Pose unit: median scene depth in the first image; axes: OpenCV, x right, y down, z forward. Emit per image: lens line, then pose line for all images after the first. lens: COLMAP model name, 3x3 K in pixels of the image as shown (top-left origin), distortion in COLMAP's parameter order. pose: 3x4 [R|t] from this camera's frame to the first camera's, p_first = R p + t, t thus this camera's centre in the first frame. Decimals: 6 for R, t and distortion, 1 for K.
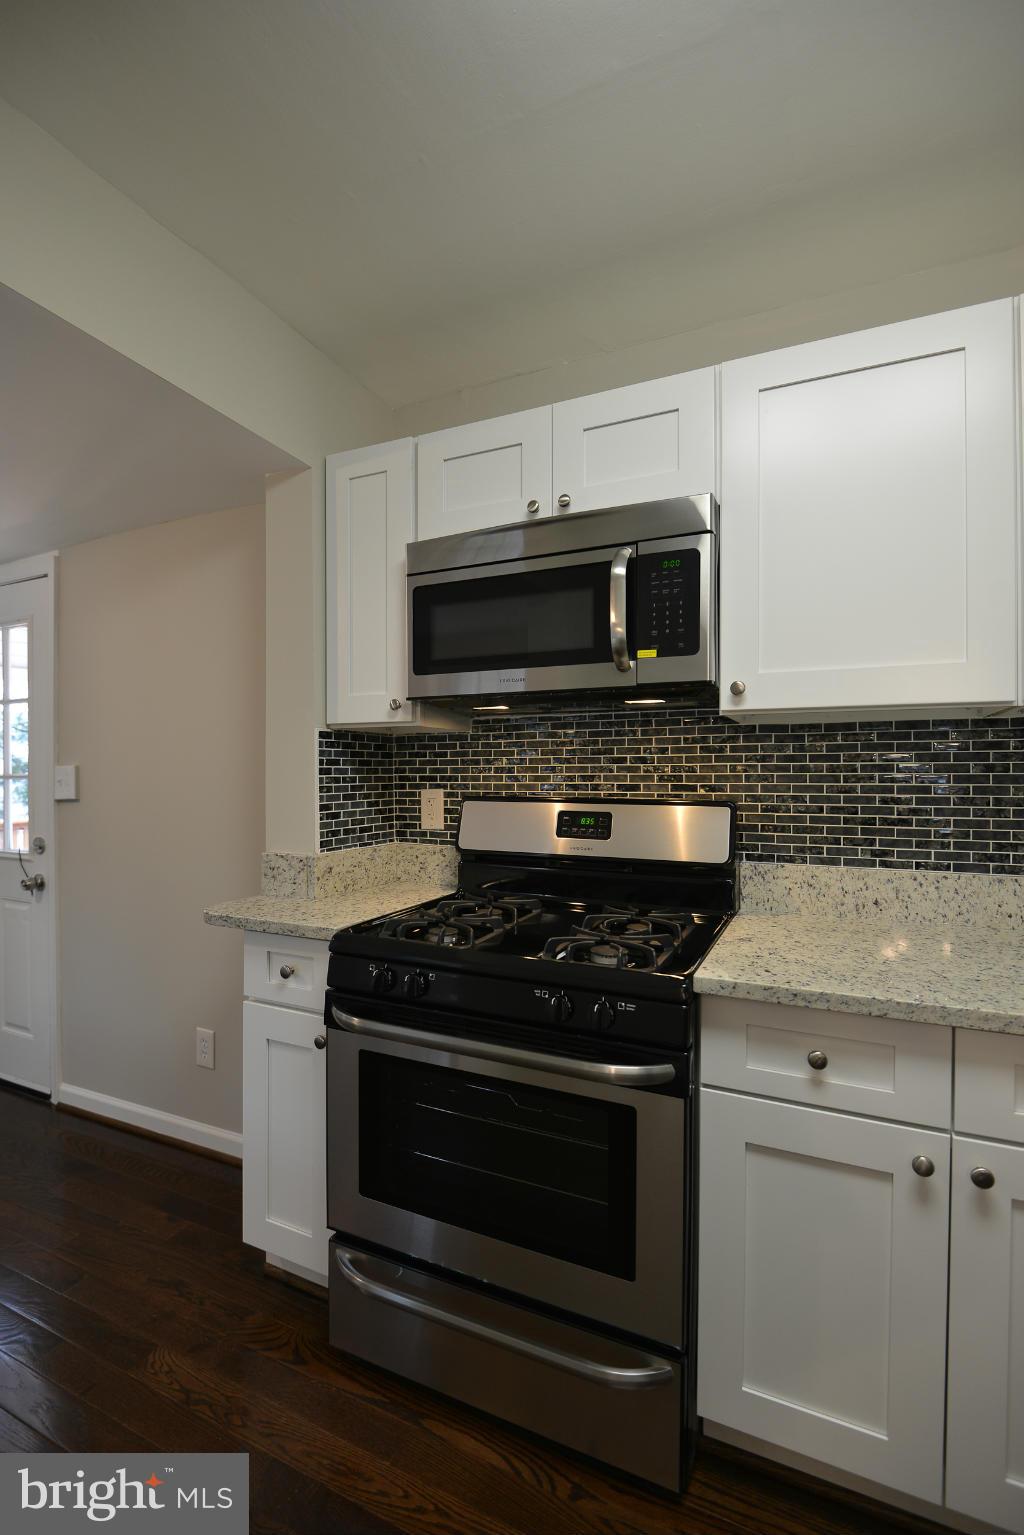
lens RADIAL K [[706.4, 0, 502.7], [0, 706.4, 772.6], [0, 0, 1]] dist [-0.006727, -0.005398]
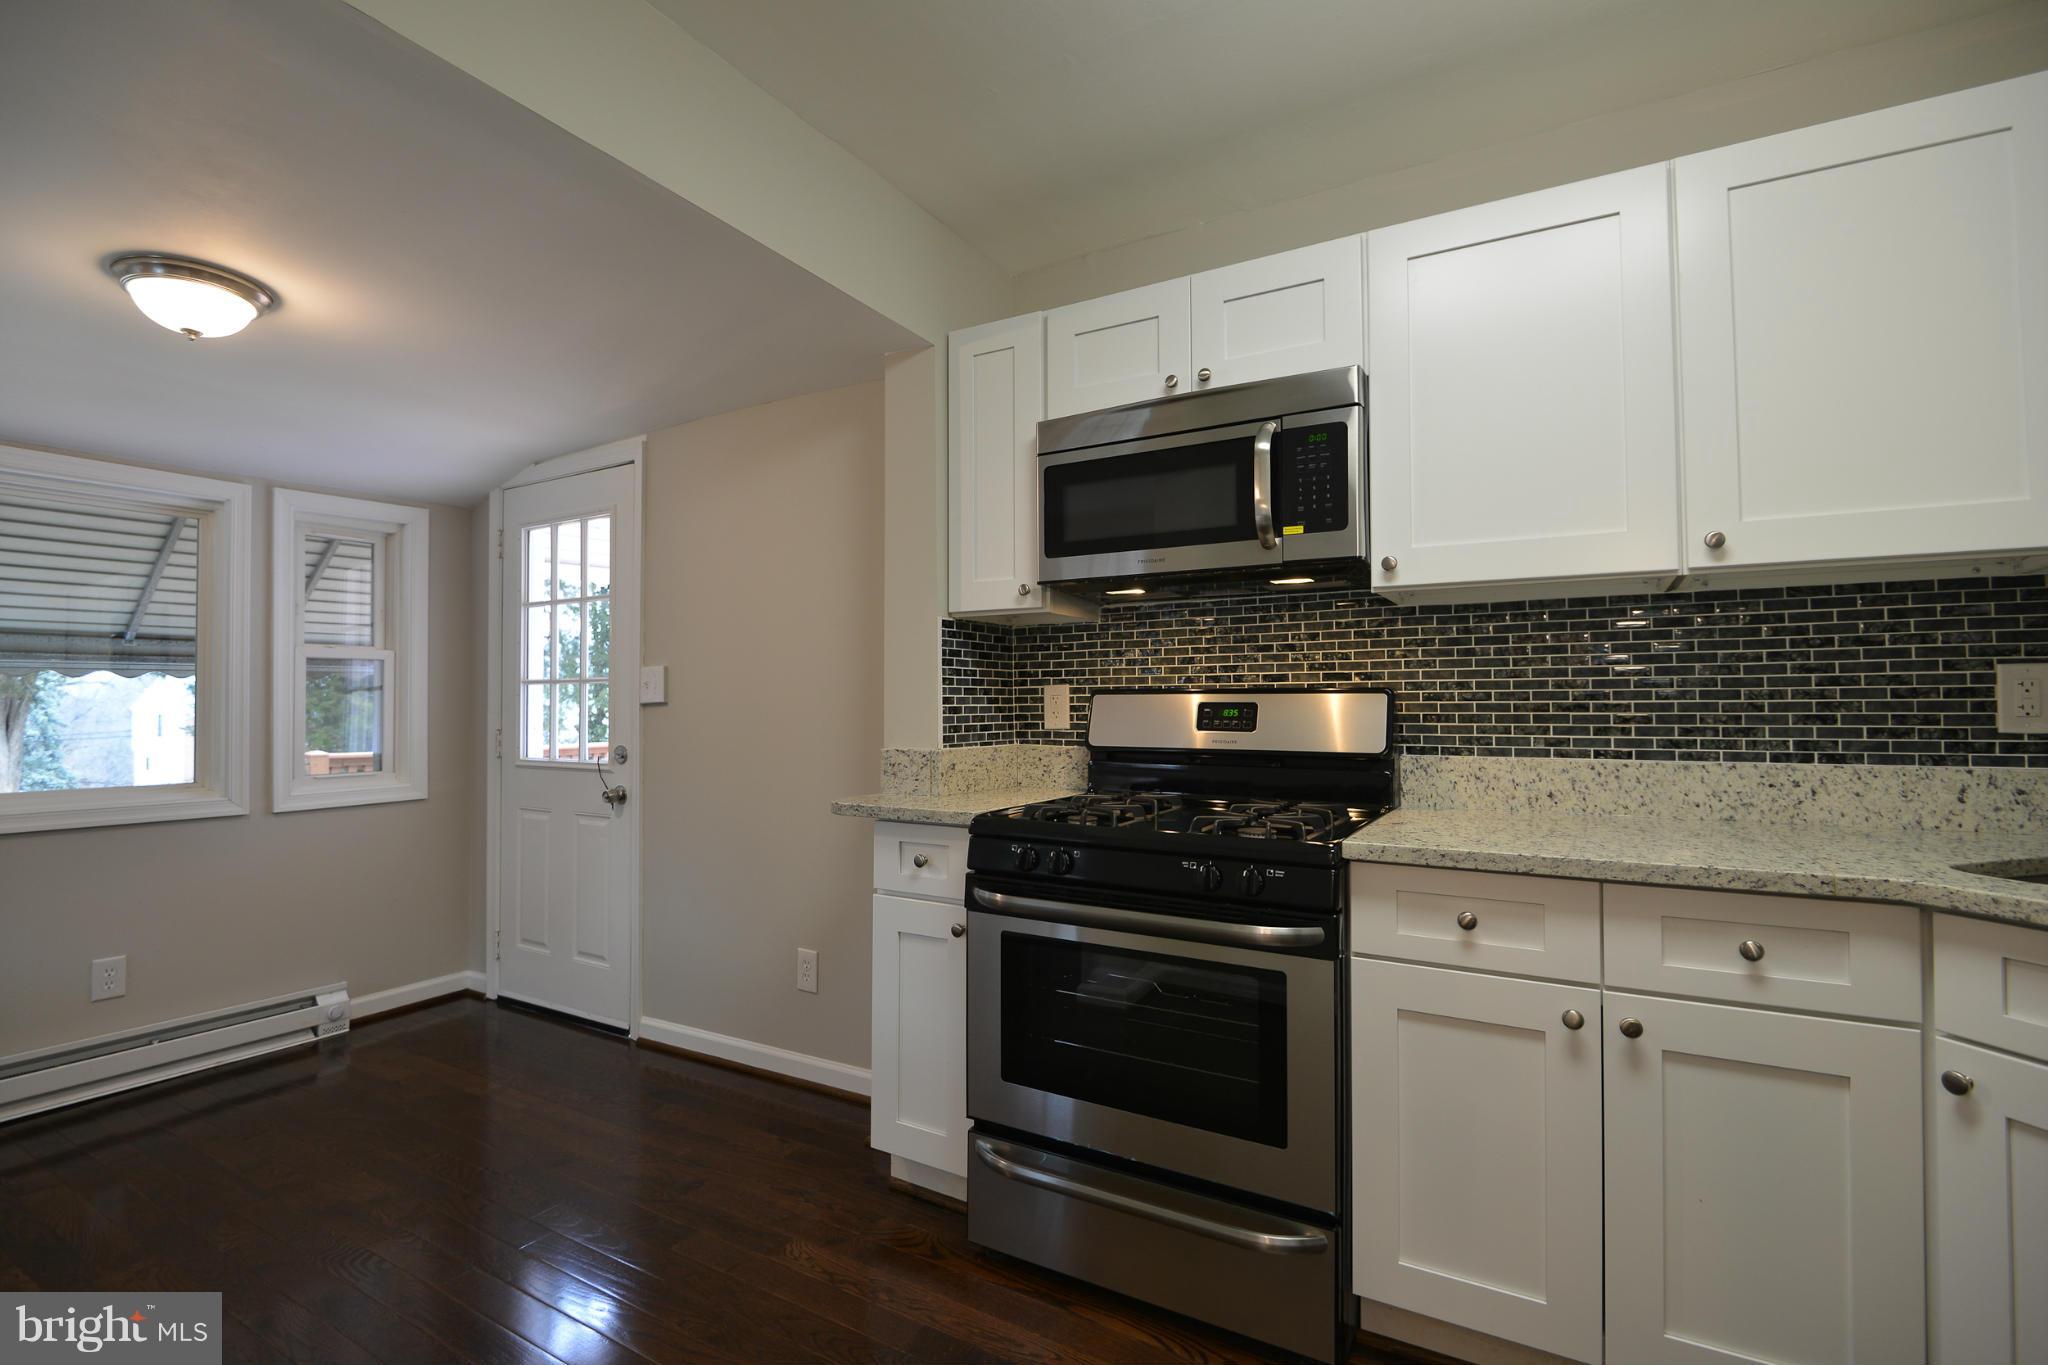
lens RADIAL K [[942.4, 0, 1018.9], [0, 942.4, 673.9], [0, 0, 1]] dist [-0.006727, -0.005398]
pose [[0.995967, -0.004349, -0.089610, -0.050595], [0.001337, 0.999433, -0.033646, 0.064879], [0.089705, 0.033390, 0.995408, -0.284004]]
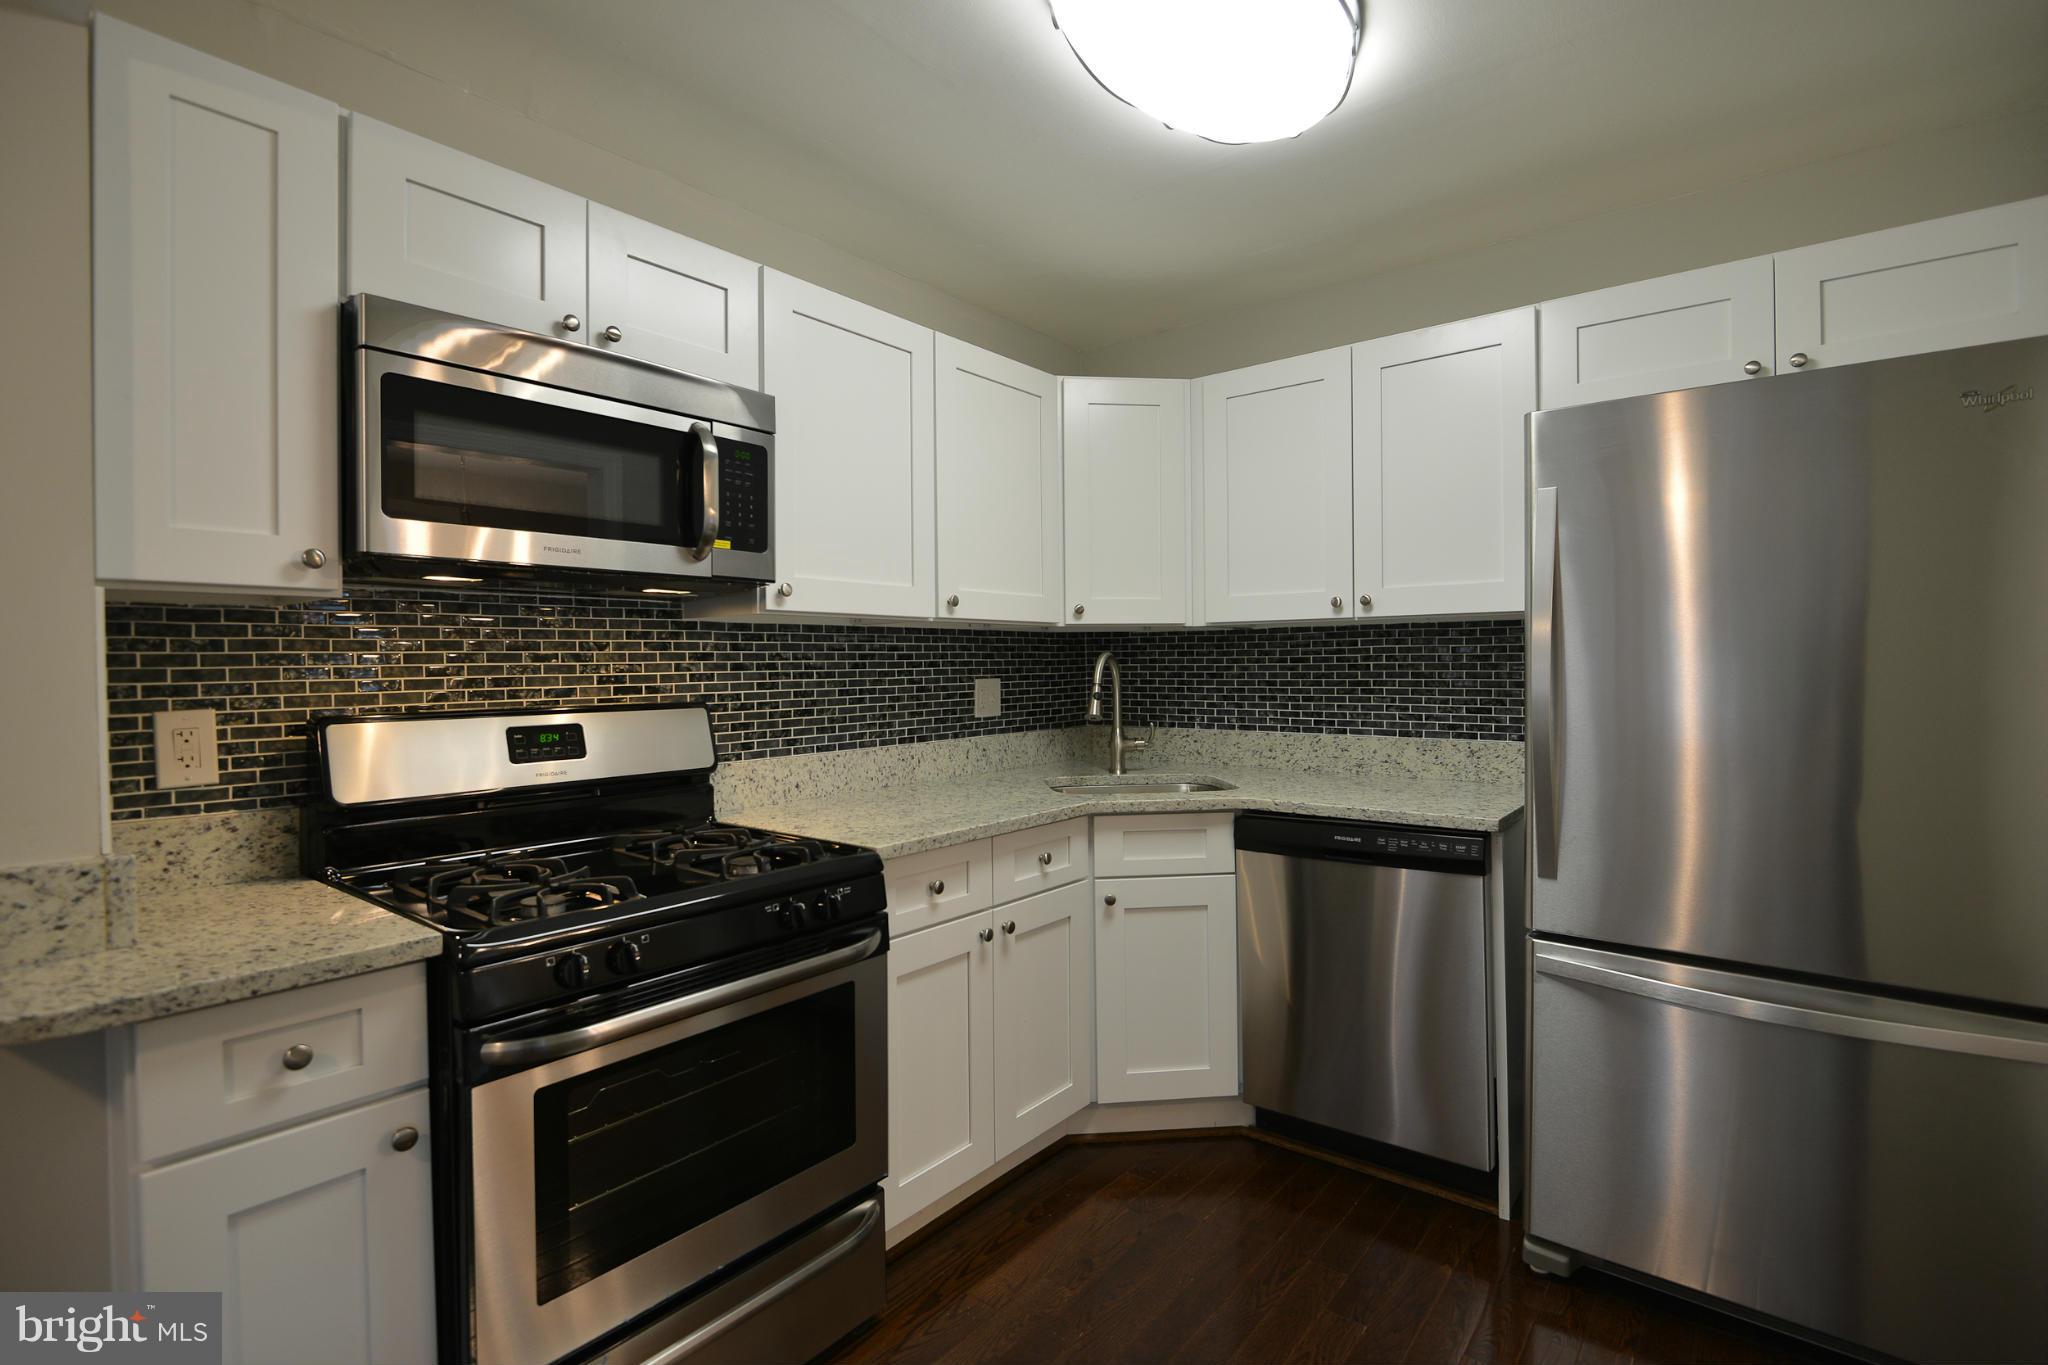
lens RADIAL K [[942.4, 0, 1019.5], [0, 942.4, 672.8], [0, 0, 1]] dist [-0.006727, -0.005398]
pose [[0.232478, -0.011159, 0.972538, -0.822835], [0.013323, 0.999877, 0.008287, -0.003194], [-0.972510, 0.011030, 0.232598, 0.296450]]
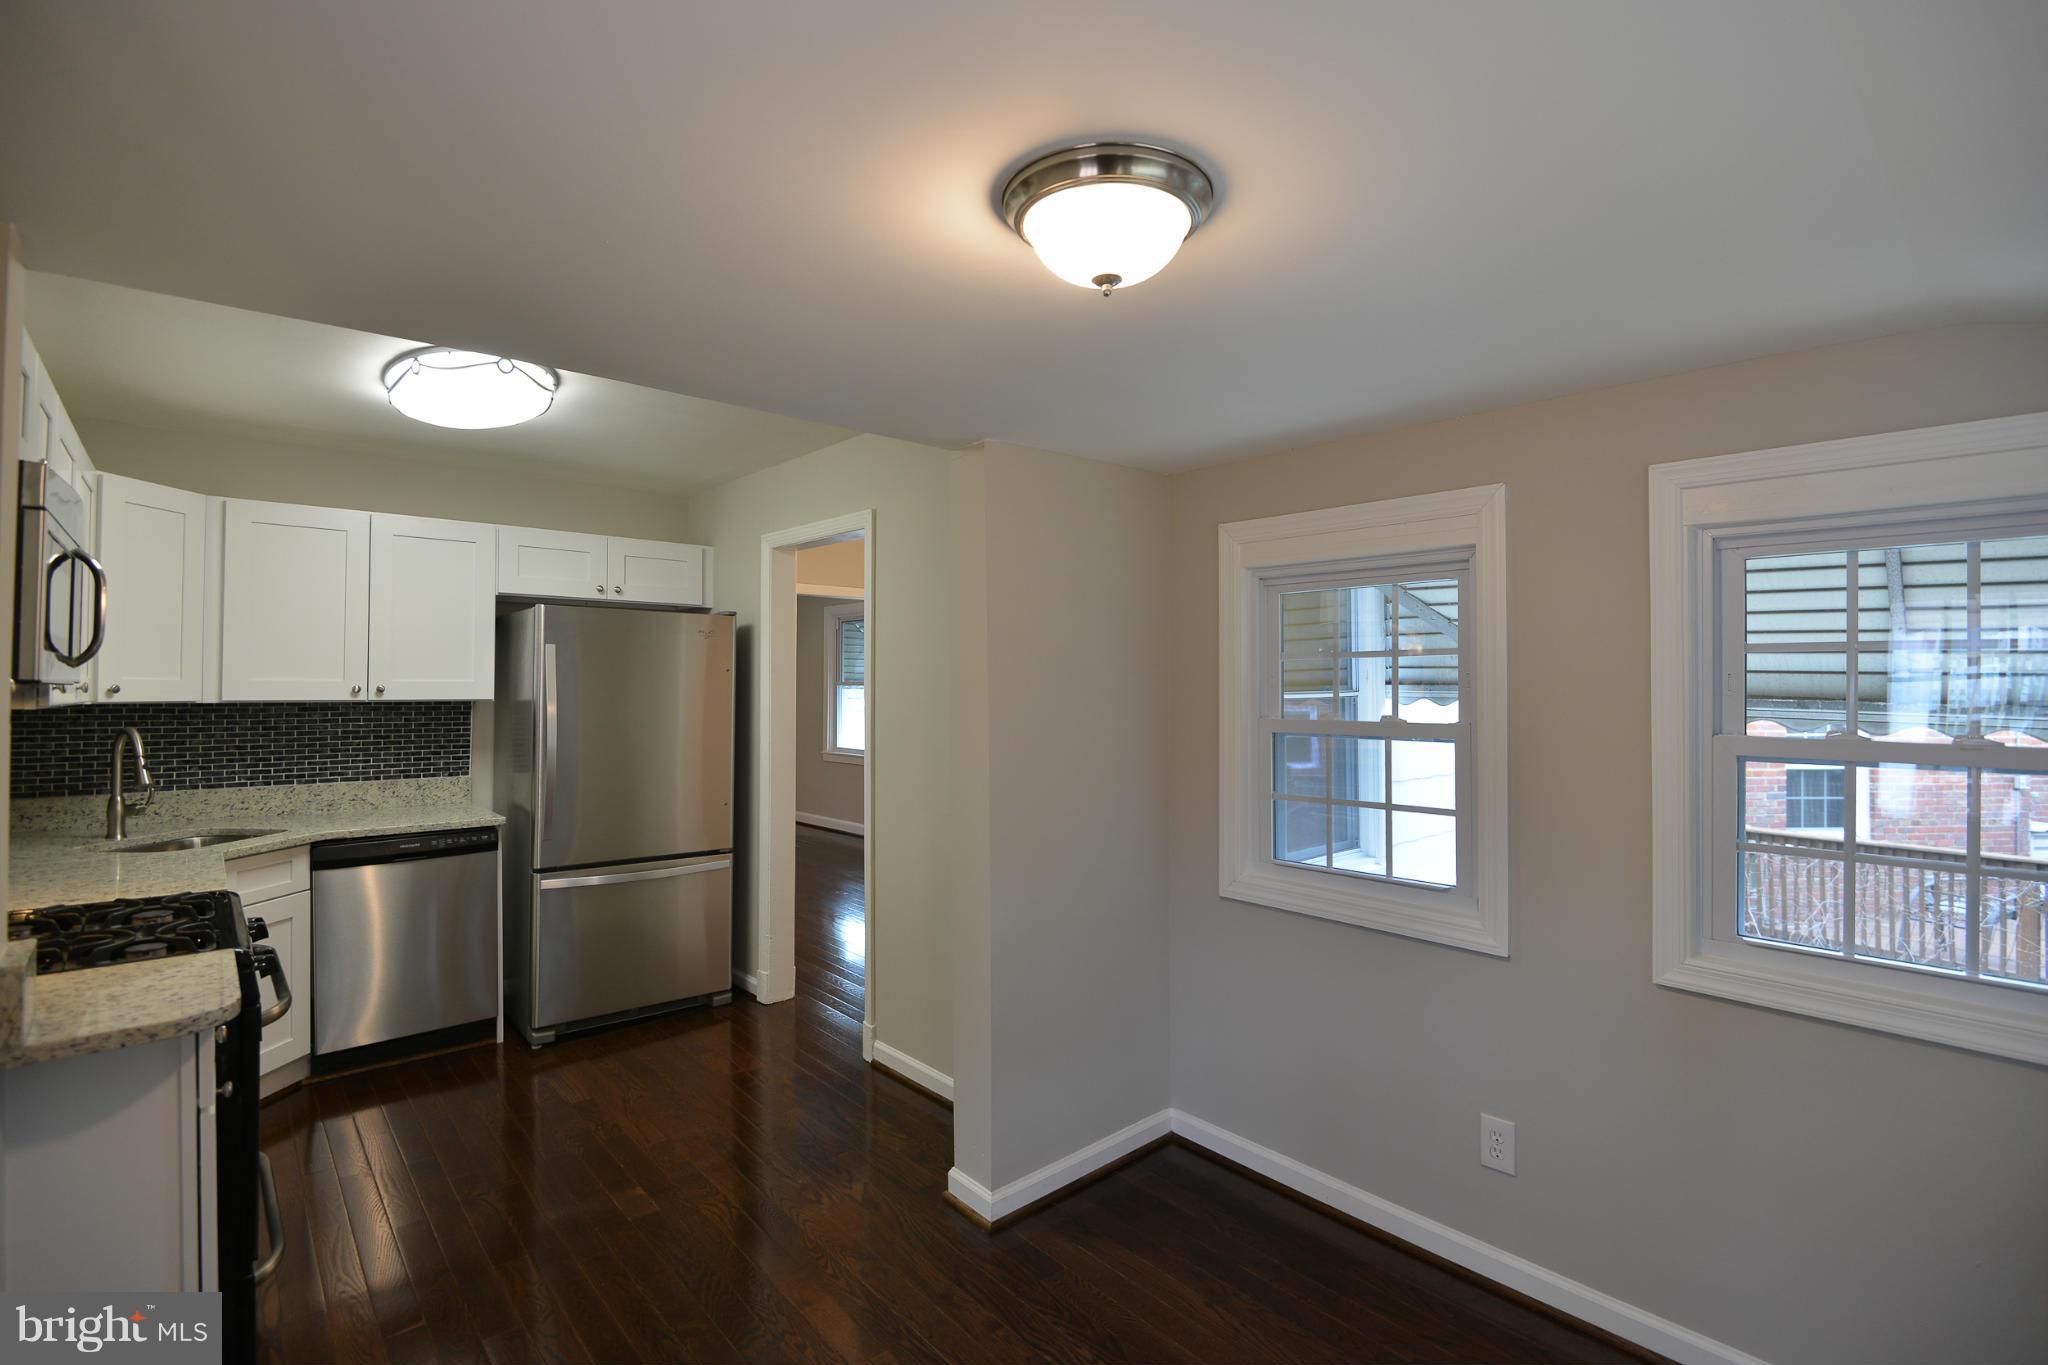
lens RADIAL K [[942.4, 0, 1029.4], [0, 942.4, 678.8], [0, 0, 1]] dist [-0.006727, -0.005398]
pose [[-0.925101, 0.003891, 0.379700, -1.379121], [0.000191, 0.999952, -0.009782, -0.084708], [-0.379720, -0.008977, -0.925058, 1.363109]]
